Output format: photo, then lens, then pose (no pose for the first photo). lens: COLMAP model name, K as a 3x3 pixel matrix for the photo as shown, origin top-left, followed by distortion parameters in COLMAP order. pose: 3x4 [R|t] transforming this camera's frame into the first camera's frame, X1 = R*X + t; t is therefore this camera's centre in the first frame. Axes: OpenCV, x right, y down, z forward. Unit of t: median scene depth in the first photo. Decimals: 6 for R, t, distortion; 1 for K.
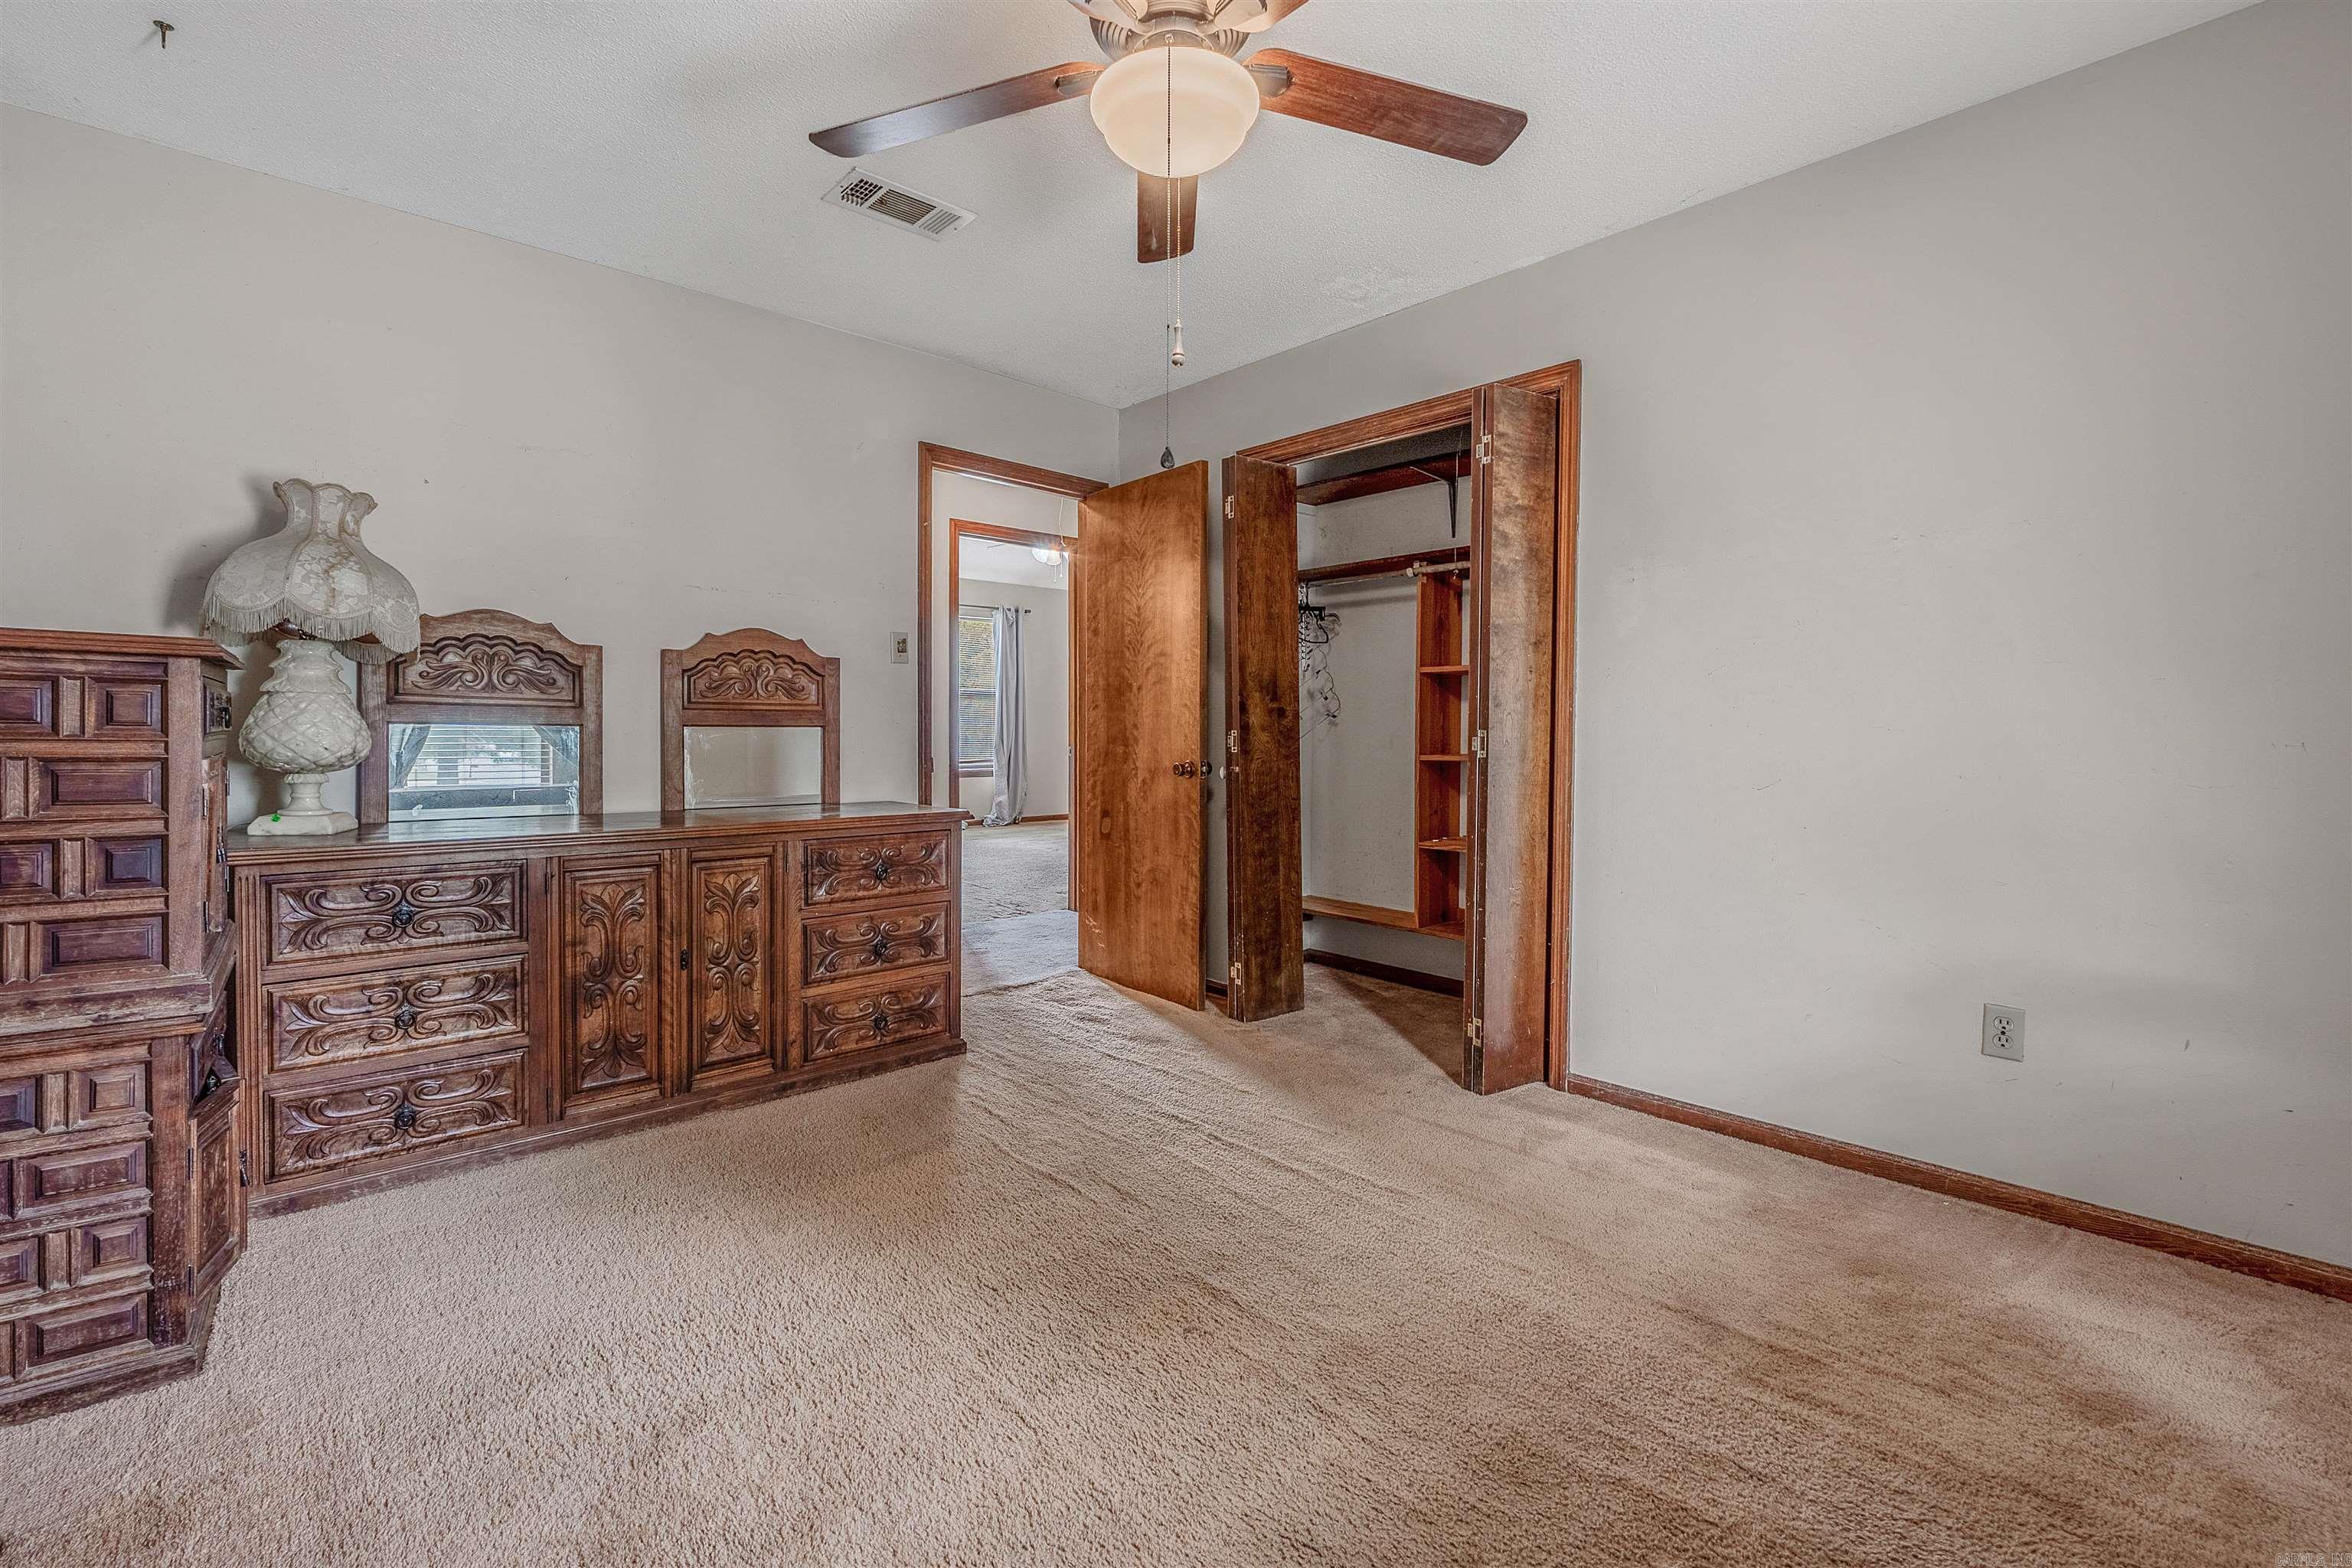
lens RADIAL K [[1033.2, 0, 1180.3], [0, 1033.2, 751.3], [0, 0, 1]] dist [0.000561, -0.000001]
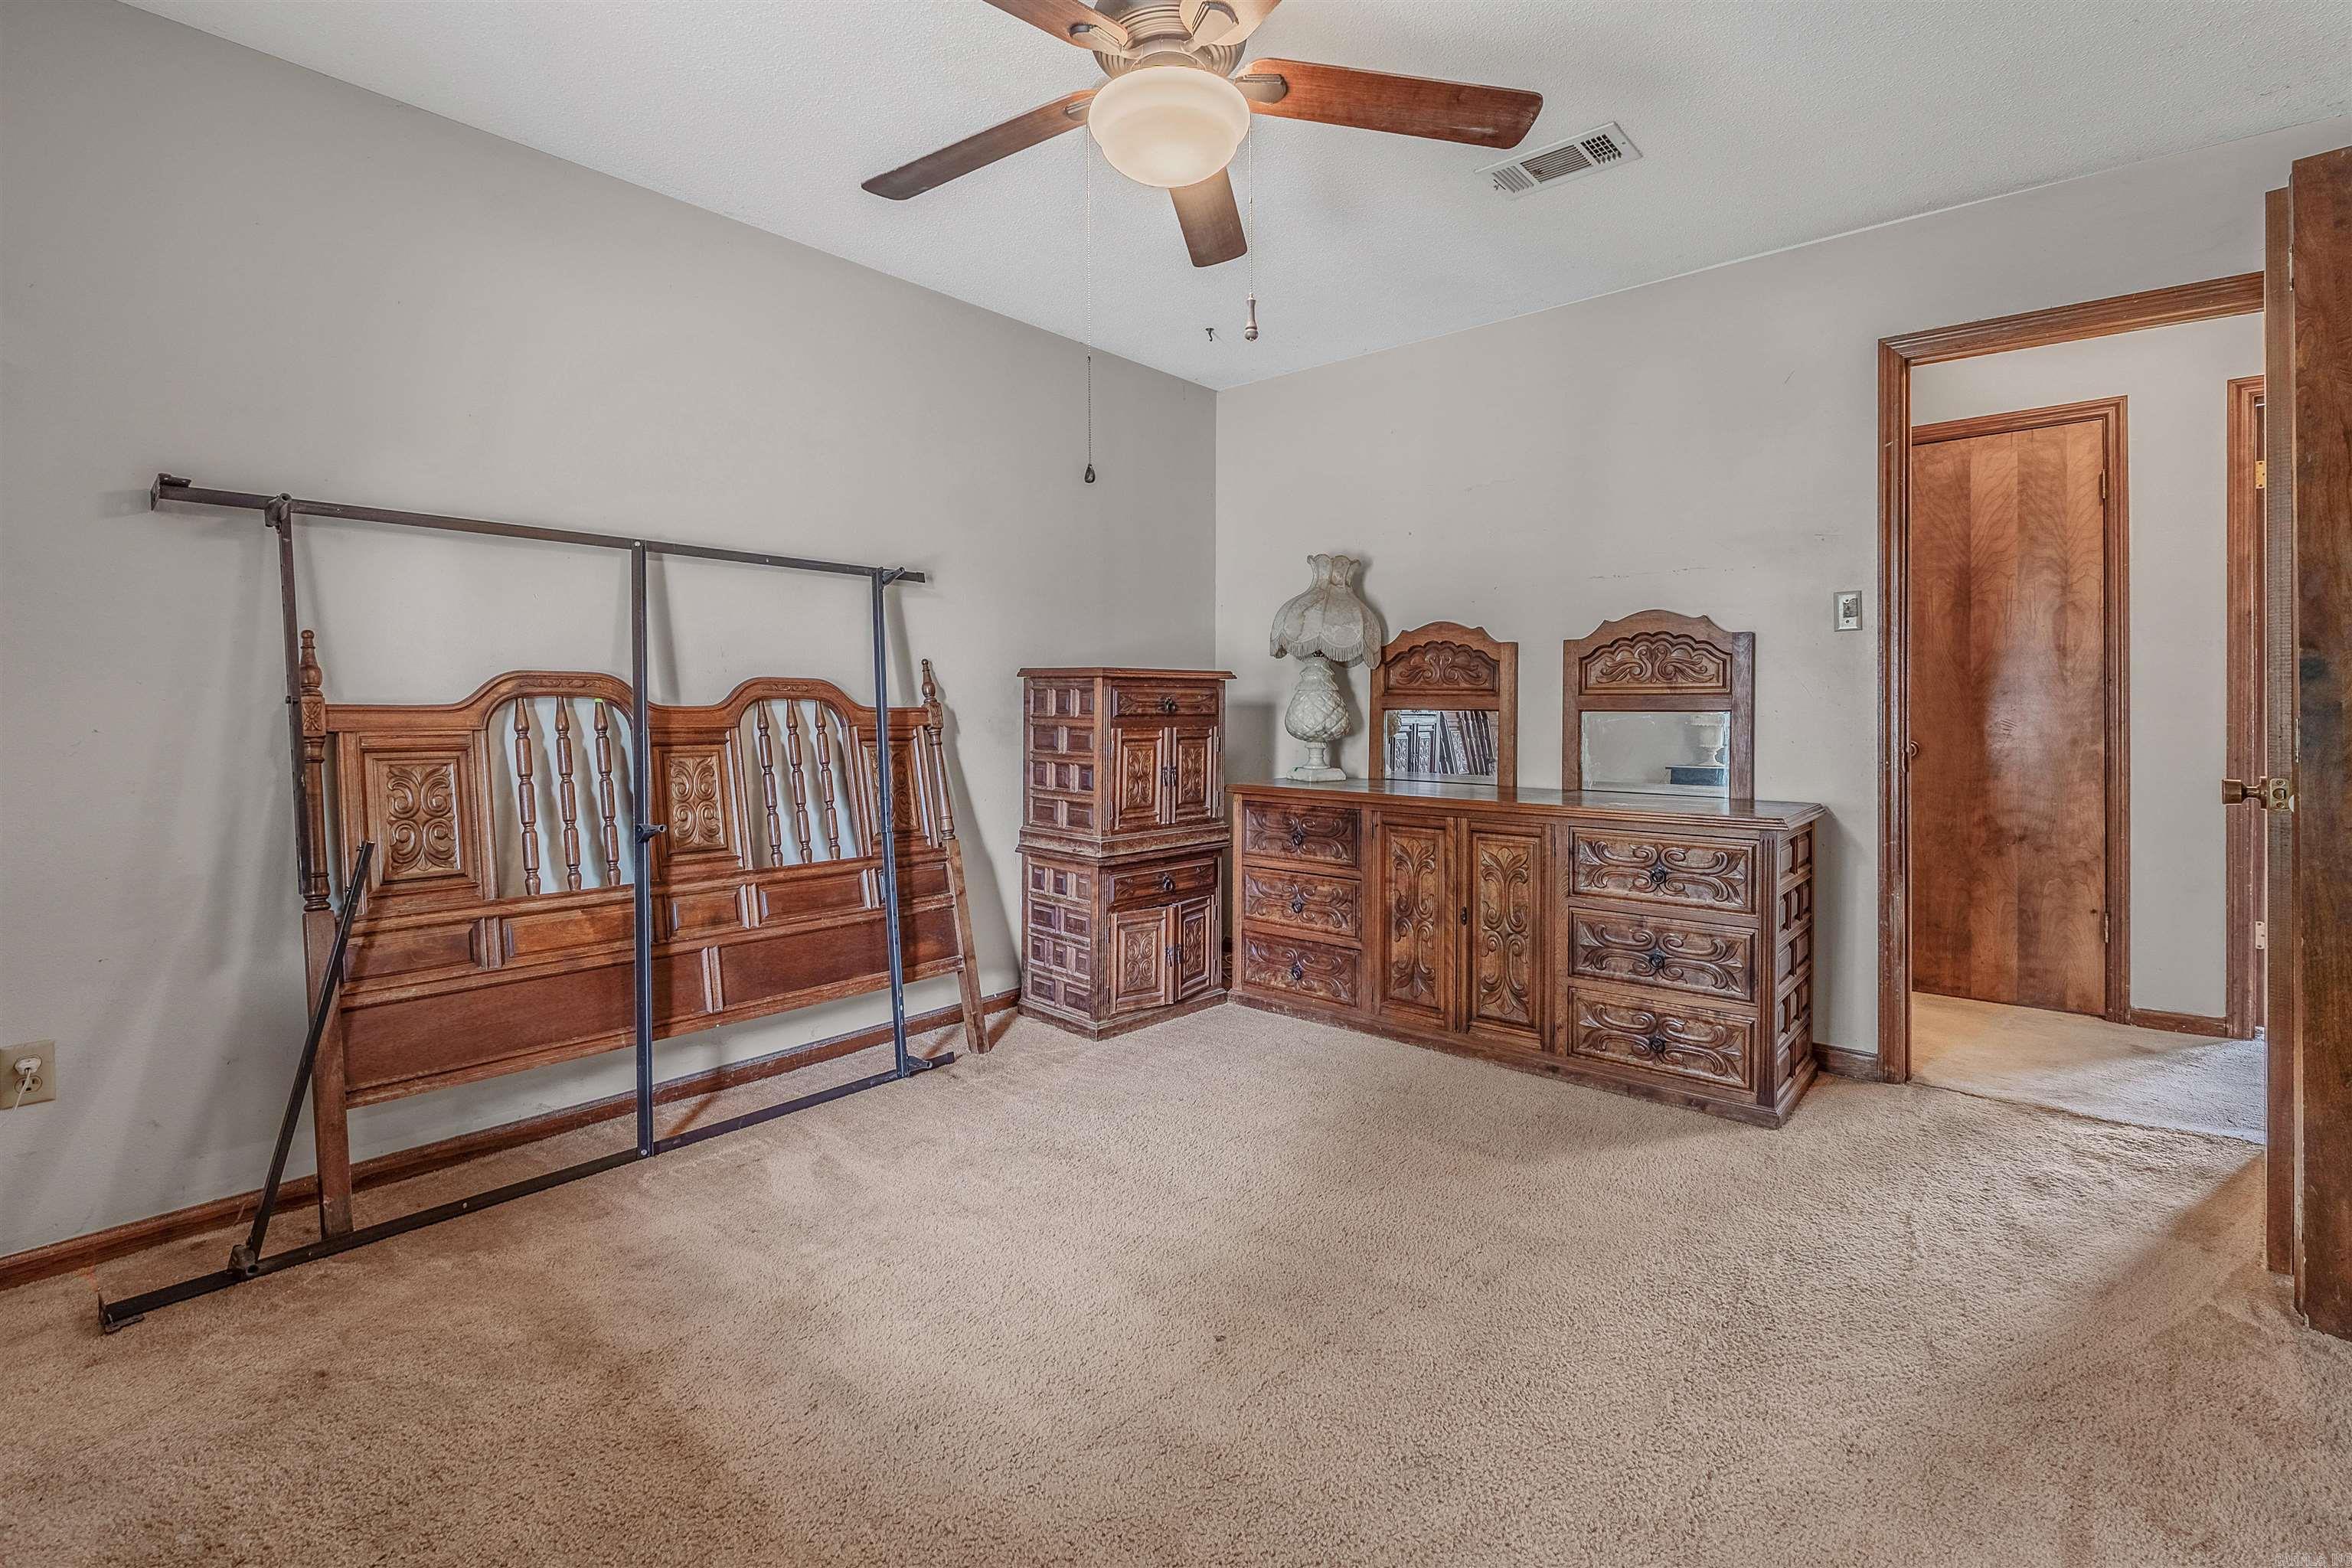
lens RADIAL K [[1053.3, 0, 1173.6], [0, 1053.3, 701.5], [0, 0, 1]] dist [-0.000233, 0.000163]
pose [[0.109192, -0.011027, -0.993959, 0.600974], [-0.021241, 0.999684, -0.013424, -0.011664], [0.993794, 0.022578, 0.108924, 0.511695]]
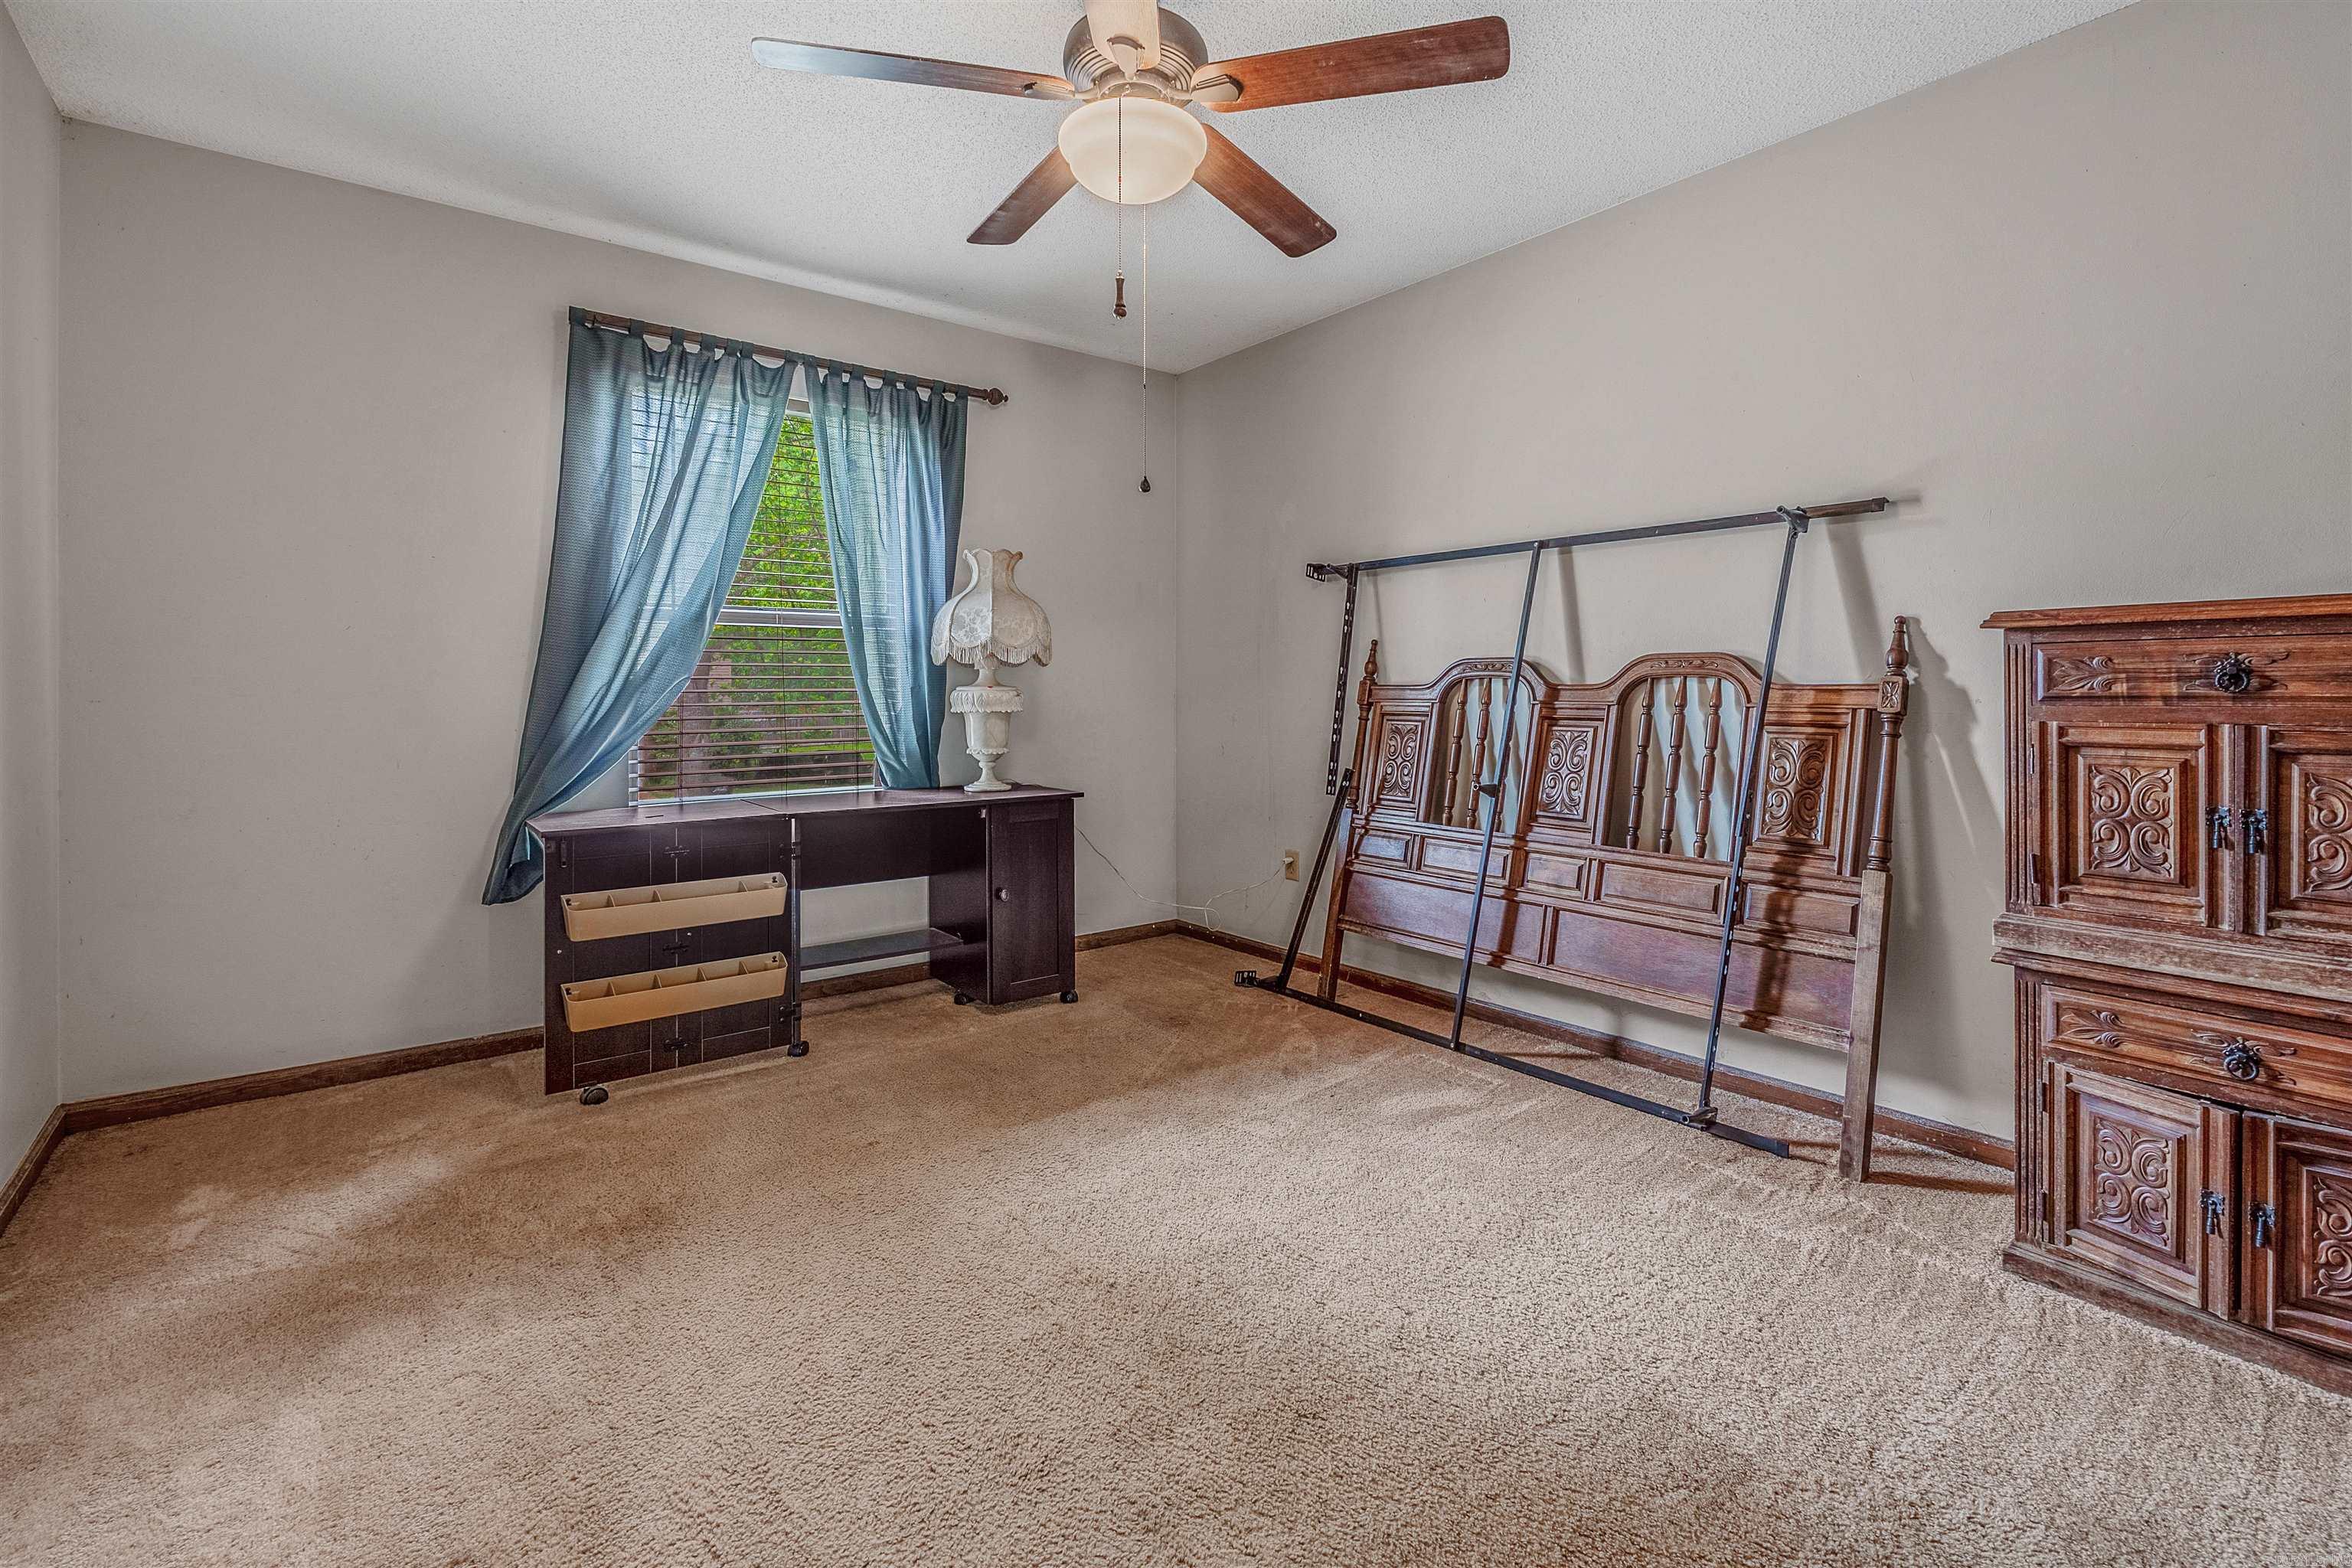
lens RADIAL K [[1053.3, 0, 1173.6], [0, 1053.3, 701.5], [0, 0, 1]] dist [-0.000233, 0.000163]
pose [[-0.997511, -0.002688, 0.070462, -0.073242], [-0.000381, 0.999464, 0.032737, -0.028015], [-0.070512, 0.032629, -0.996977, 1.227209]]
